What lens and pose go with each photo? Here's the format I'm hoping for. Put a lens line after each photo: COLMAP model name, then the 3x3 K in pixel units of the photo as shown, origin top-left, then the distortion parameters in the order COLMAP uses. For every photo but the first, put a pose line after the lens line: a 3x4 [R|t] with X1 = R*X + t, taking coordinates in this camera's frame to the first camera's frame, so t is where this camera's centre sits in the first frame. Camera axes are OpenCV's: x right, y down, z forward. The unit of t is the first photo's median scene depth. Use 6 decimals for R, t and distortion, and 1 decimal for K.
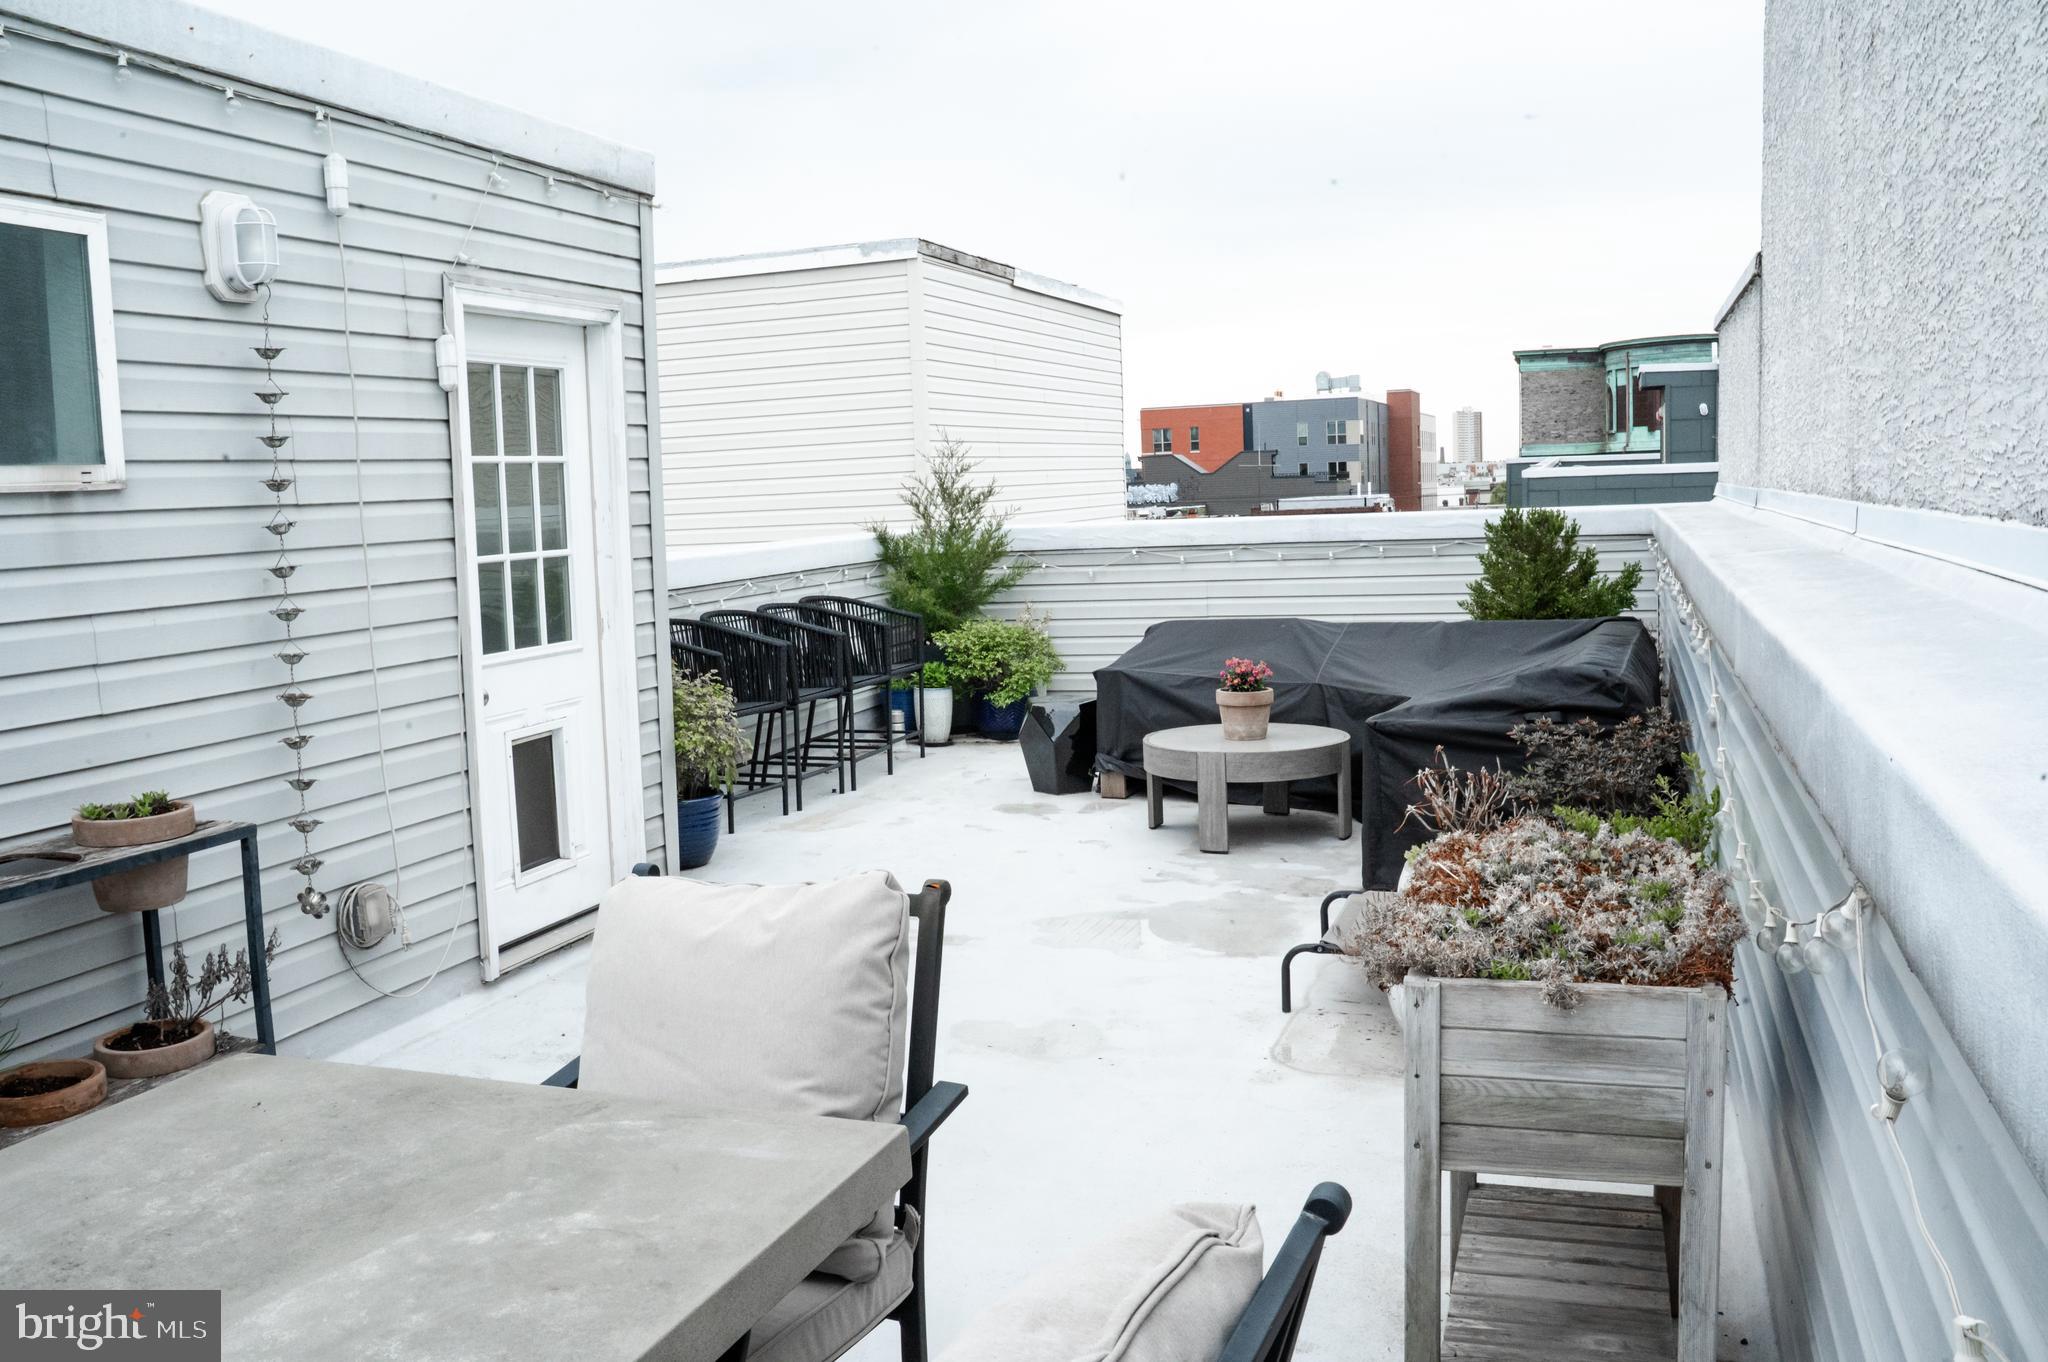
lens RADIAL K [[1676.3, 0, 1032.1], [0, 1676.3, 677.1], [0, 0, 1]] dist [-0.098625, 0.071293]
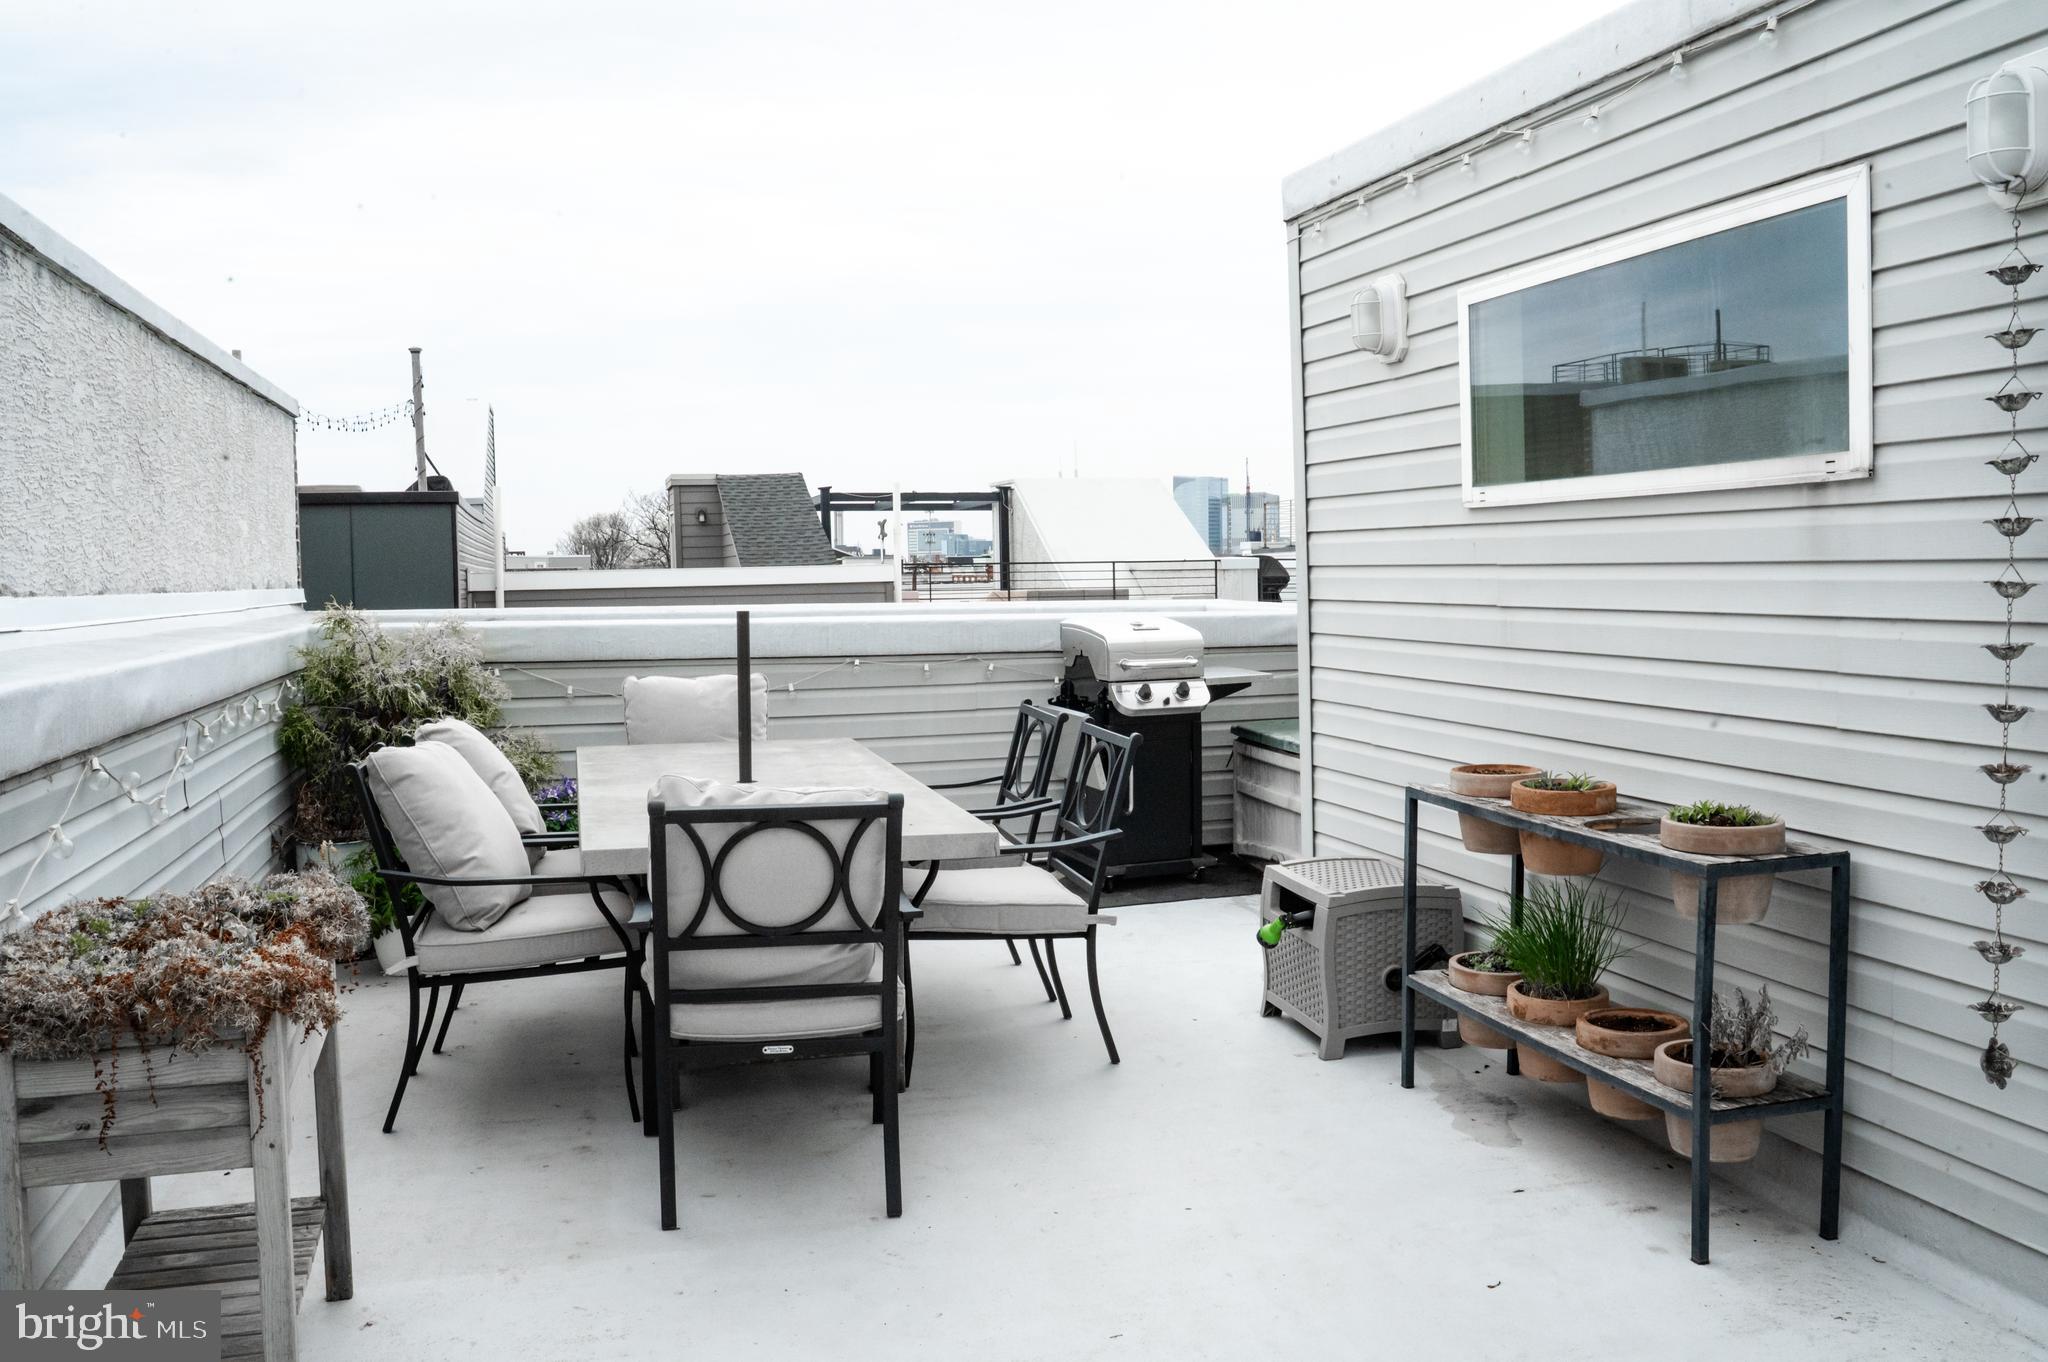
lens RADIAL K [[1676.3, 0, 1032.1], [0, 1676.3, 677.1], [0, 0, 1]] dist [-0.098625, 0.071293]
pose [[-0.814284, 0.077393, -0.575284, 0.227592], [-0.029323, 0.984322, 0.173926, -0.107936], [0.579725, 0.158494, -0.799249, 1.054345]]
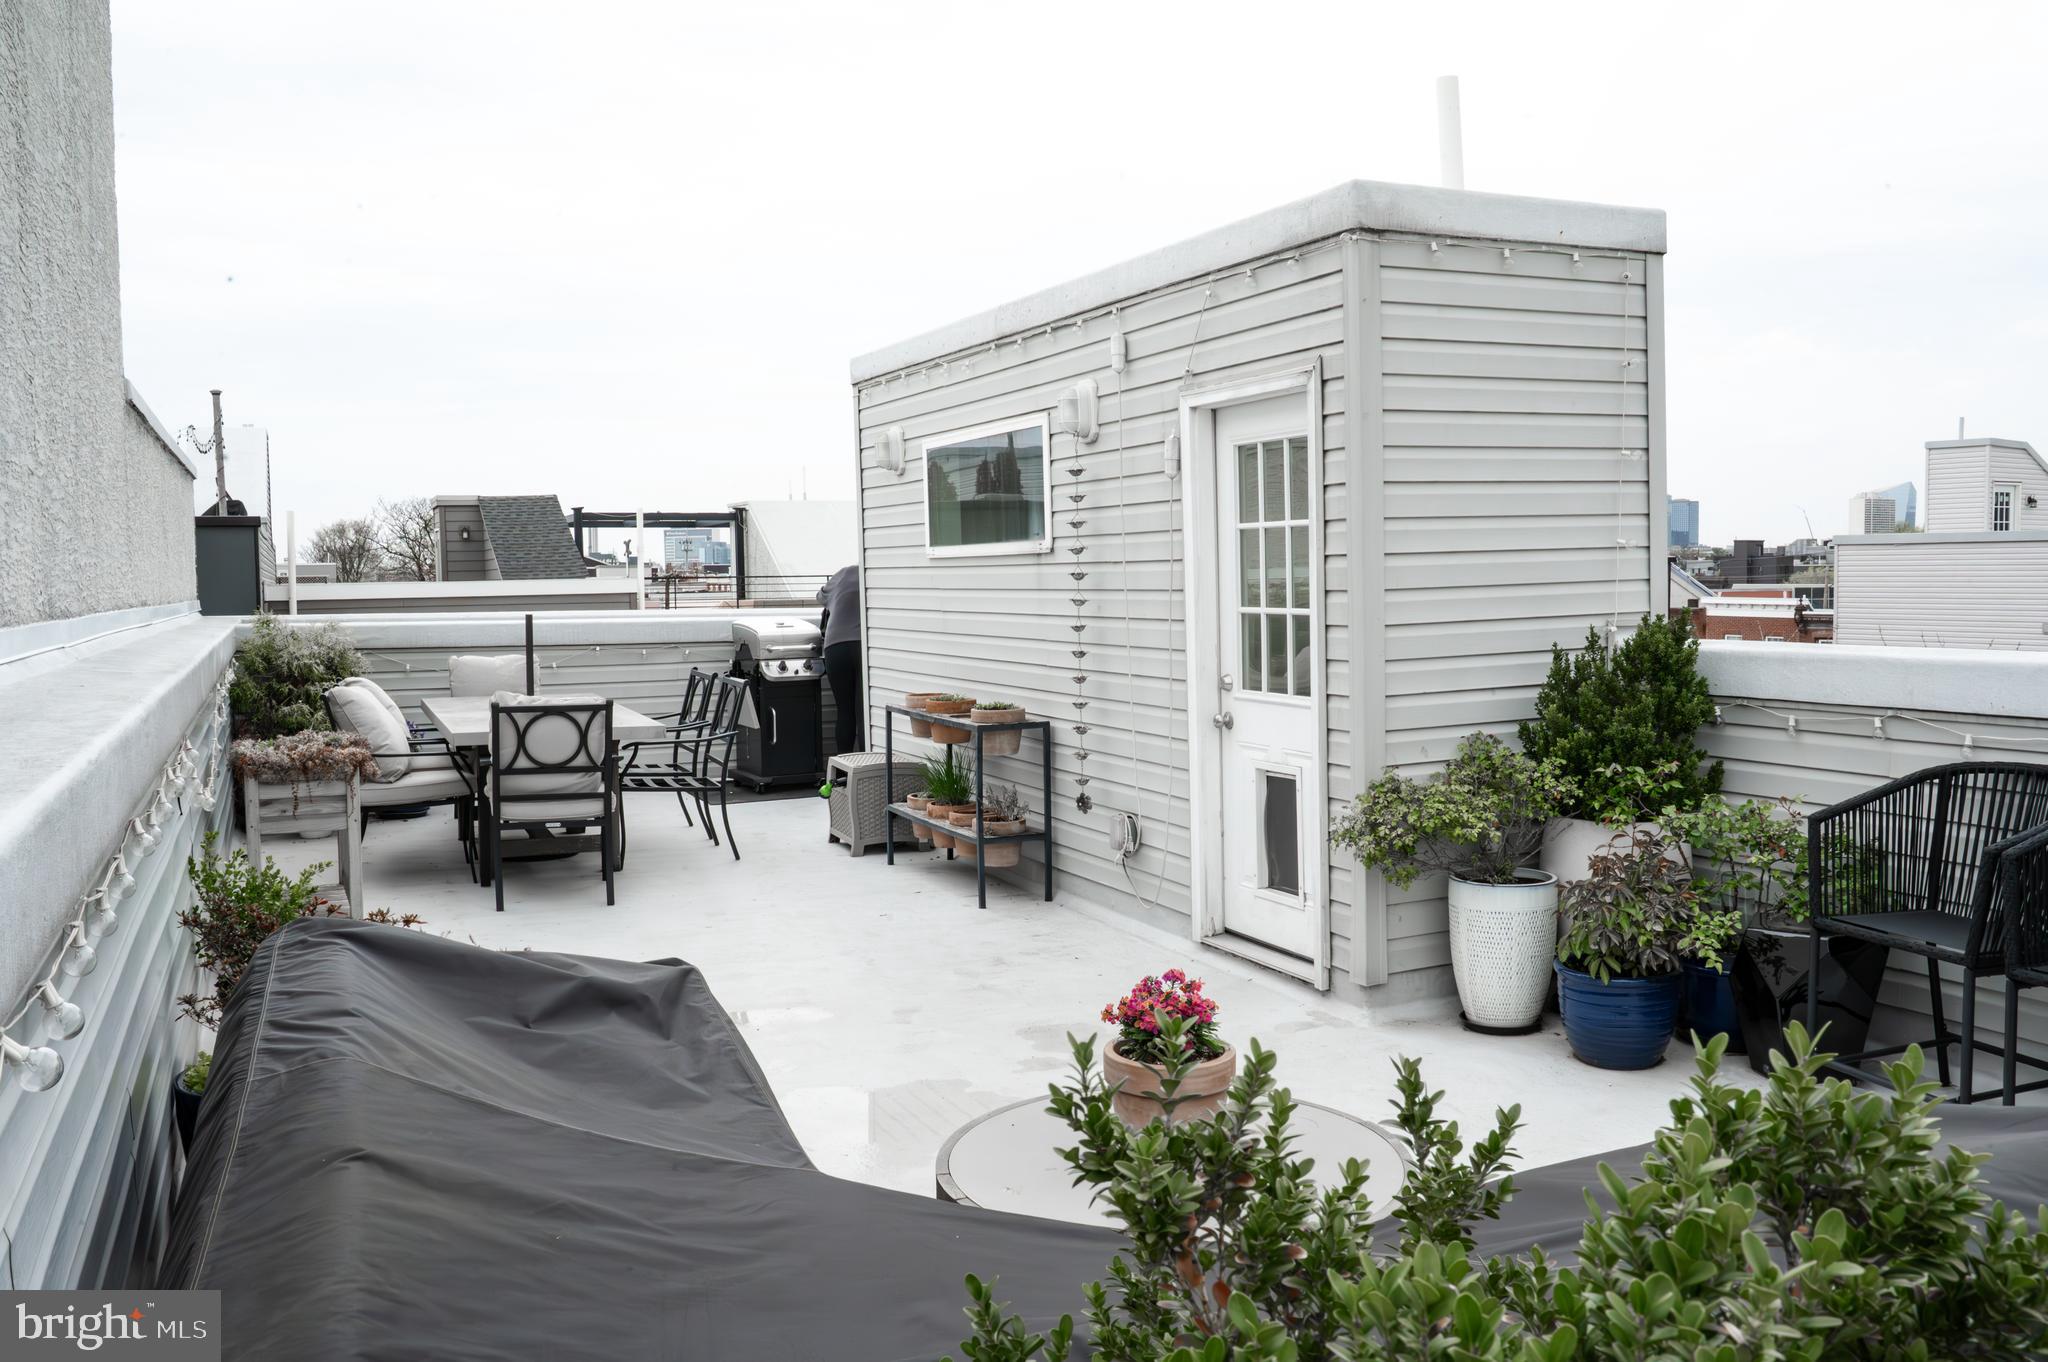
lens RADIAL K [[1676.3, 0, 1032.1], [0, 1676.3, 677.1], [0, 0, 1]] dist [-0.098625, 0.071293]
pose [[-0.723817, 0.079323, -0.685417, 0.599767], [-0.047122, 0.985368, 0.163798, -0.211504], [0.688381, 0.150858, -0.709488, 1.744711]]
